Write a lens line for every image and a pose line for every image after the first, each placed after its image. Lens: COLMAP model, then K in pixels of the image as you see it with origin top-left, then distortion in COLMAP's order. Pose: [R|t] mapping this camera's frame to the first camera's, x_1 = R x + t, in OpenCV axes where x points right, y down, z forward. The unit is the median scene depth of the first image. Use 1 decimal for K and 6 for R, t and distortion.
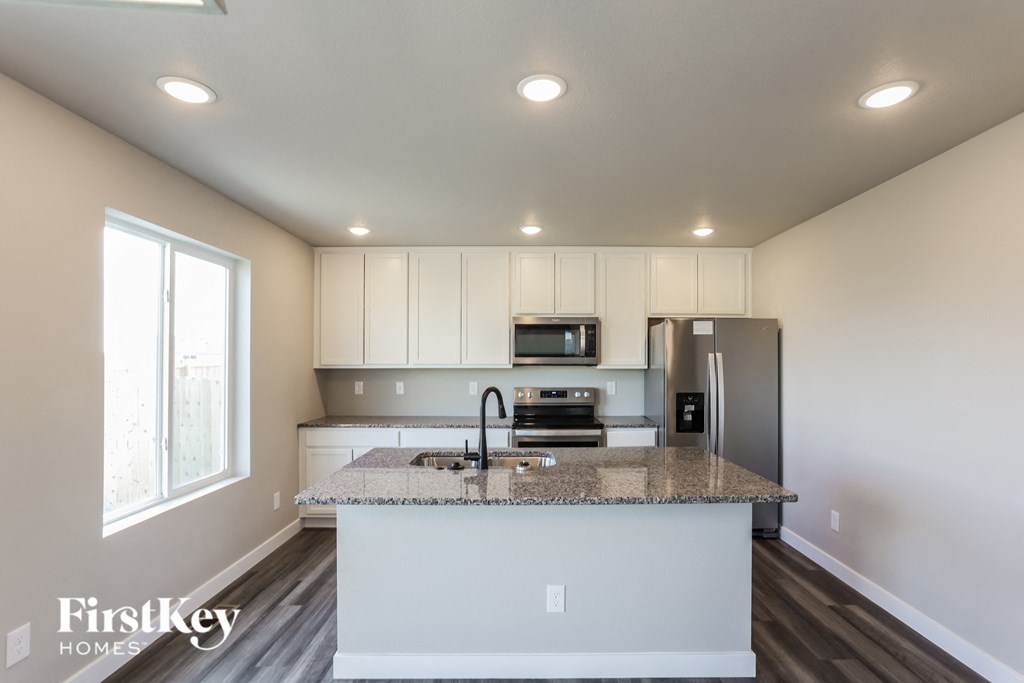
lens RADIAL K [[502.9, 0, 525.3], [0, 502.9, 356.4], [0, 0, 1]] dist [-0.025550, 0.015351]
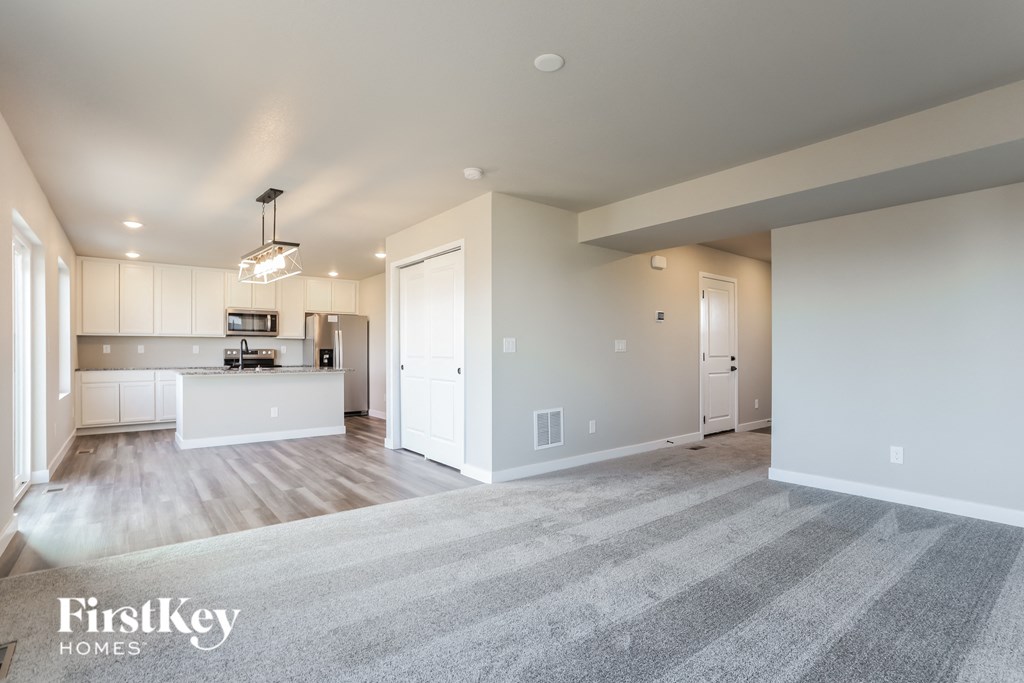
lens RADIAL K [[502.9, 0, 525.3], [0, 502.9, 356.4], [0, 0, 1]] dist [-0.025550, 0.015351]
pose [[0.783024, -0.004517, 0.621975, -0.299024], [-0.005505, 0.999884, 0.014192, 0.061460], [-0.621967, -0.014537, 0.782908, -1.066108]]
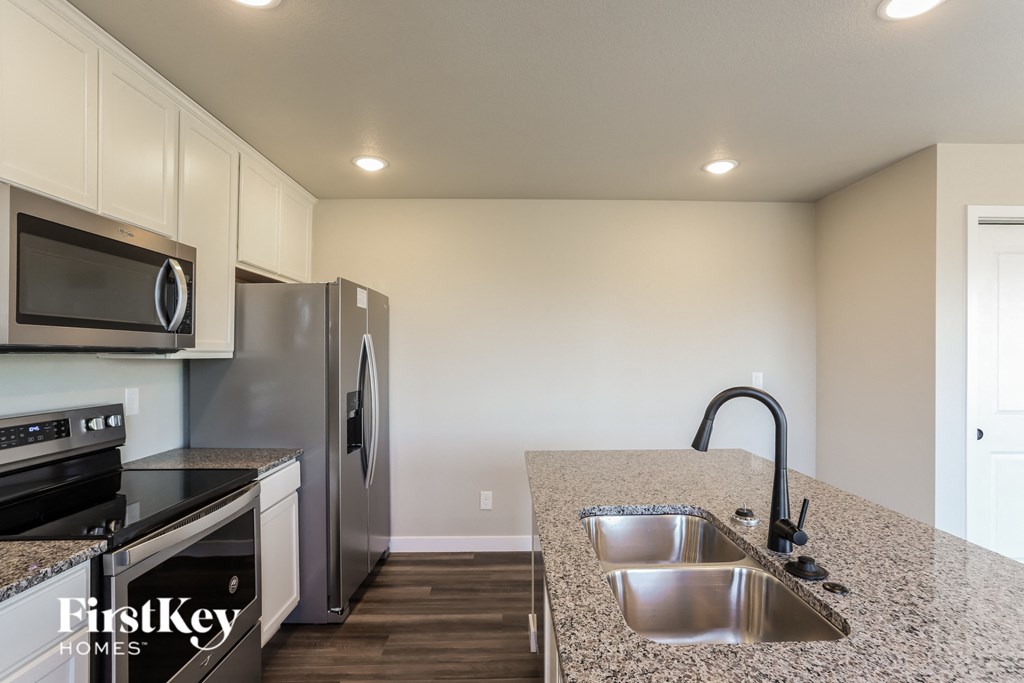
lens RADIAL K [[502.9, 0, 525.3], [0, 502.9, 356.4], [0, 0, 1]] dist [-0.025550, 0.015351]
pose [[-0.018907, -0.006707, 0.999799, -0.323492], [-0.021289, 0.999753, 0.006304, 0.011418], [-0.999595, -0.021165, -0.019045, 0.695166]]
